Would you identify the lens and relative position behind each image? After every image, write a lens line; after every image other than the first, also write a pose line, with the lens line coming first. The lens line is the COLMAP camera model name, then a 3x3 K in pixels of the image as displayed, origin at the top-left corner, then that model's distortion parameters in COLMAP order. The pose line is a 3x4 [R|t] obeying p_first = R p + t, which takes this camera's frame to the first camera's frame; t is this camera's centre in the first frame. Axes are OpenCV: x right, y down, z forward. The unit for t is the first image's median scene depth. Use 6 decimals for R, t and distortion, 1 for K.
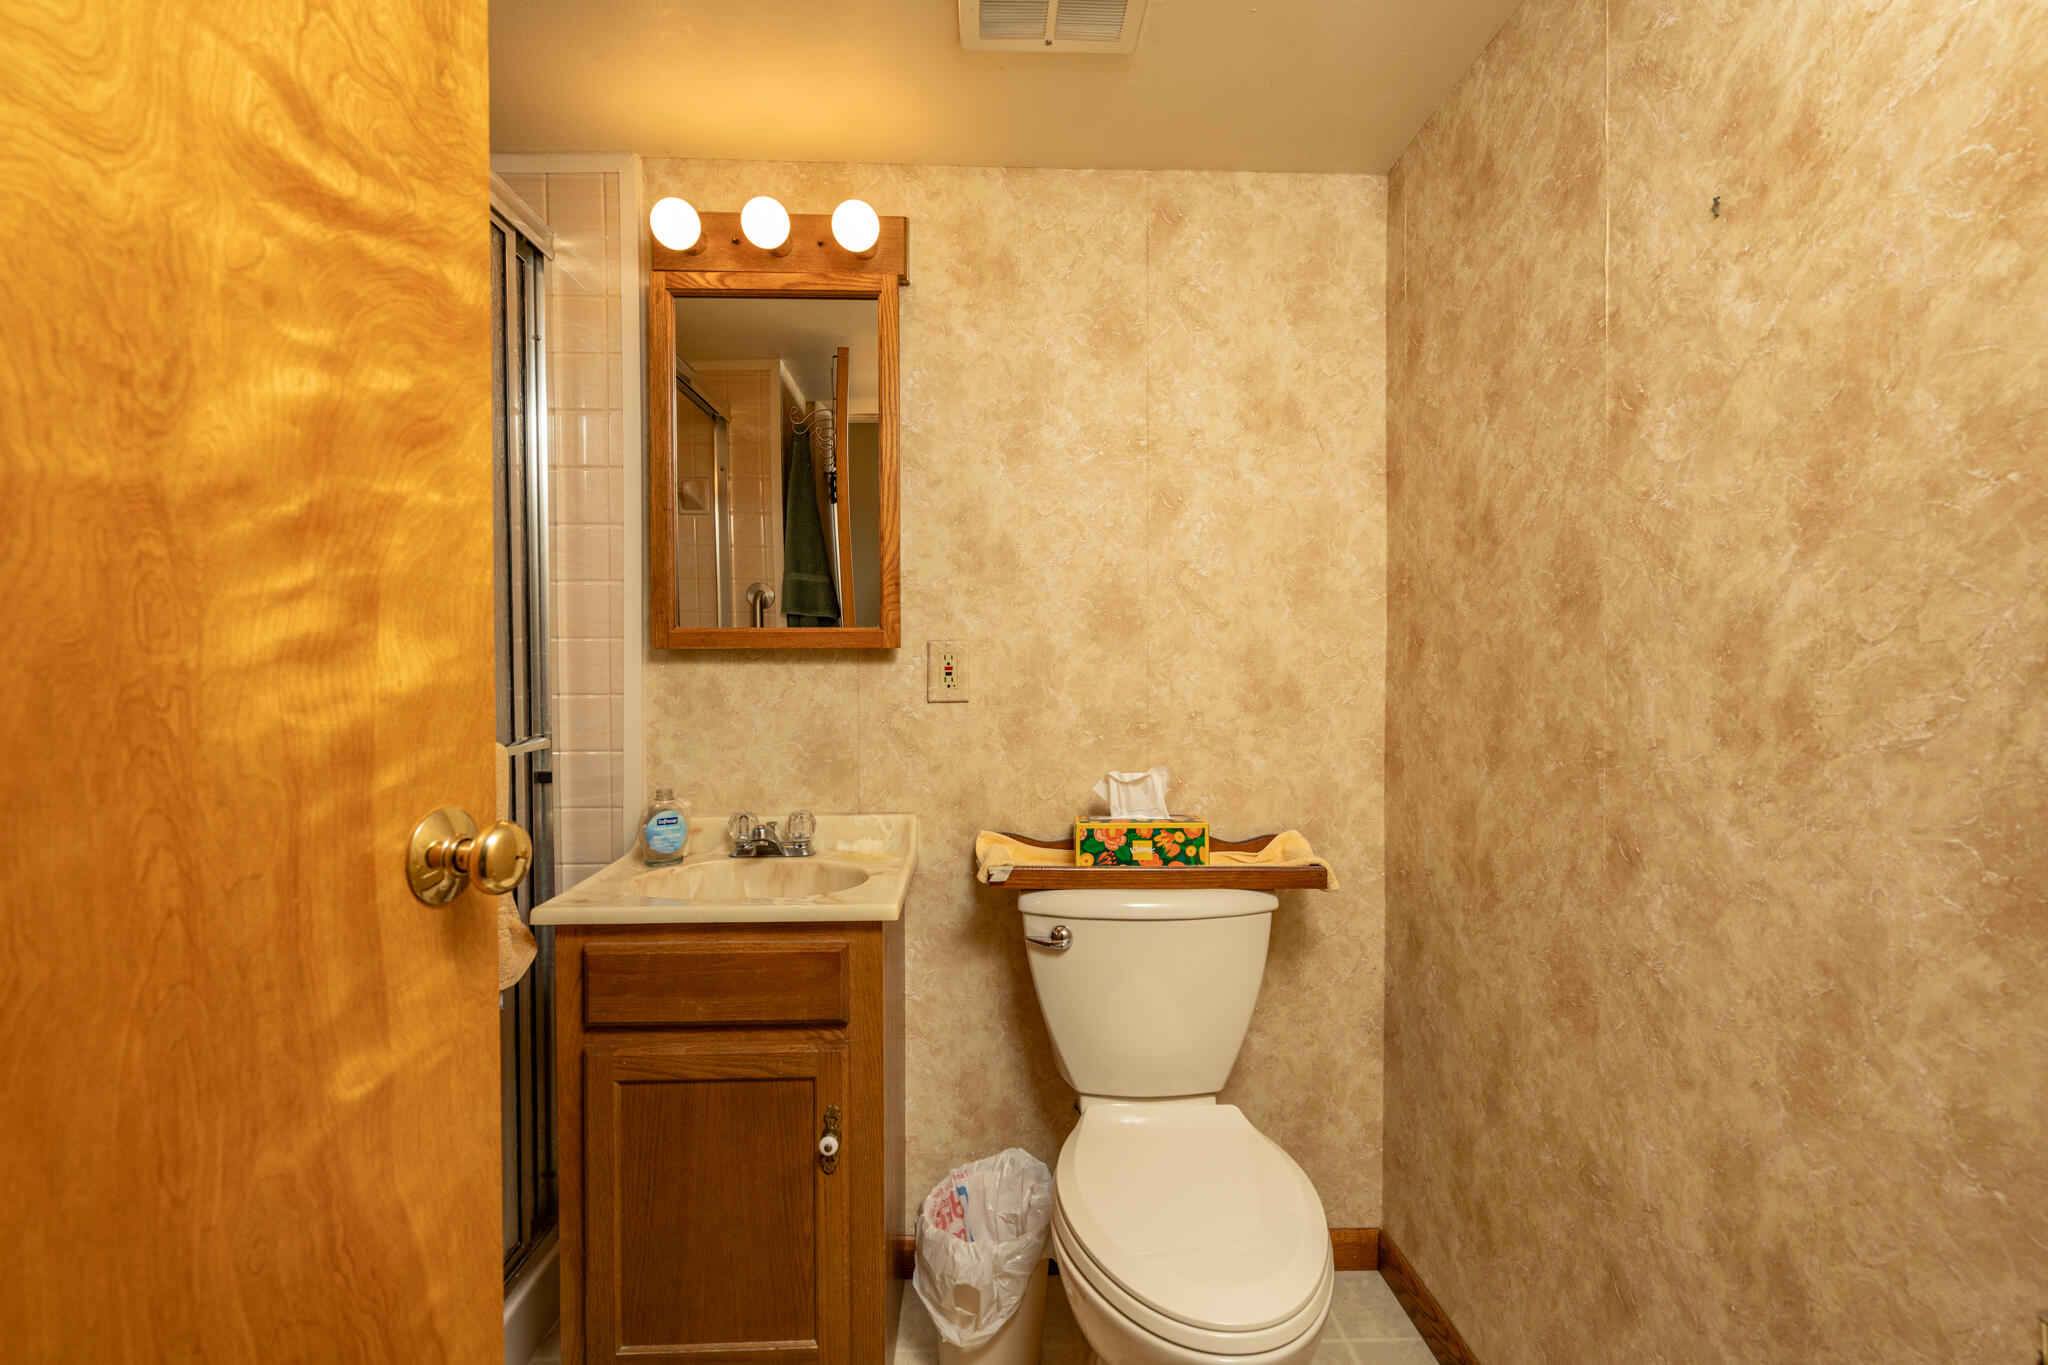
lens RADIAL K [[929.1, 0, 1017.6], [0, 929.1, 675.2], [0, 0, 1]] dist [-0.001056, 0.001922]
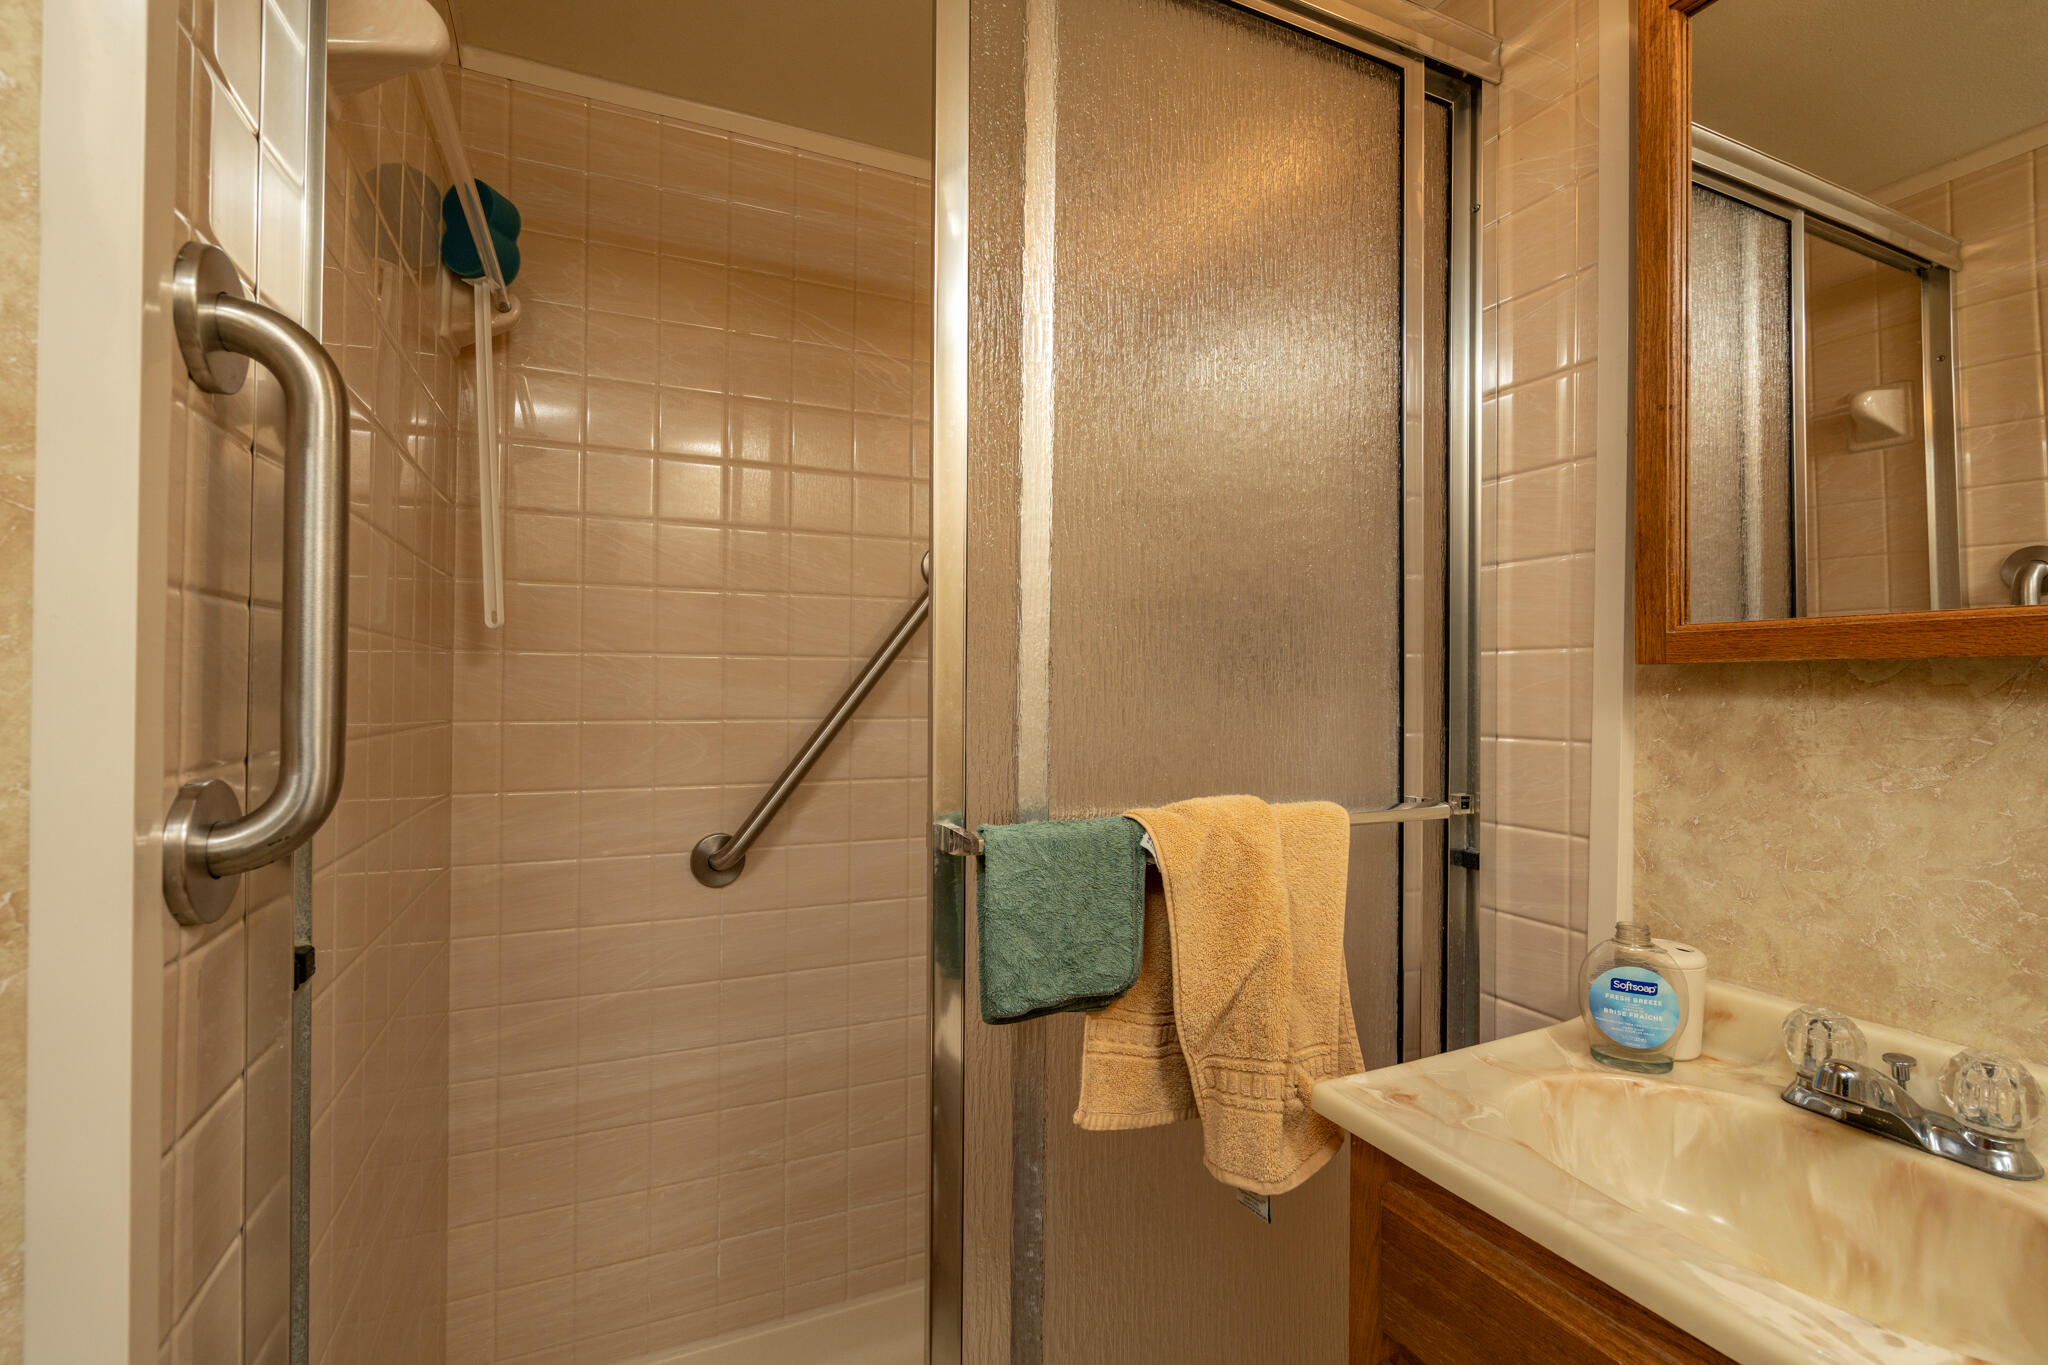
lens RADIAL K [[929.1, 0, 1008.7], [0, 929.1, 682.5], [0, 0, 1]] dist [-0.001056, 0.001922]
pose [[0.391555, 0.000732, -0.920154, -0.026248], [-0.024710, 0.999647, -0.009720, -0.002631], [0.919823, 0.026543, 0.391435, 0.431697]]
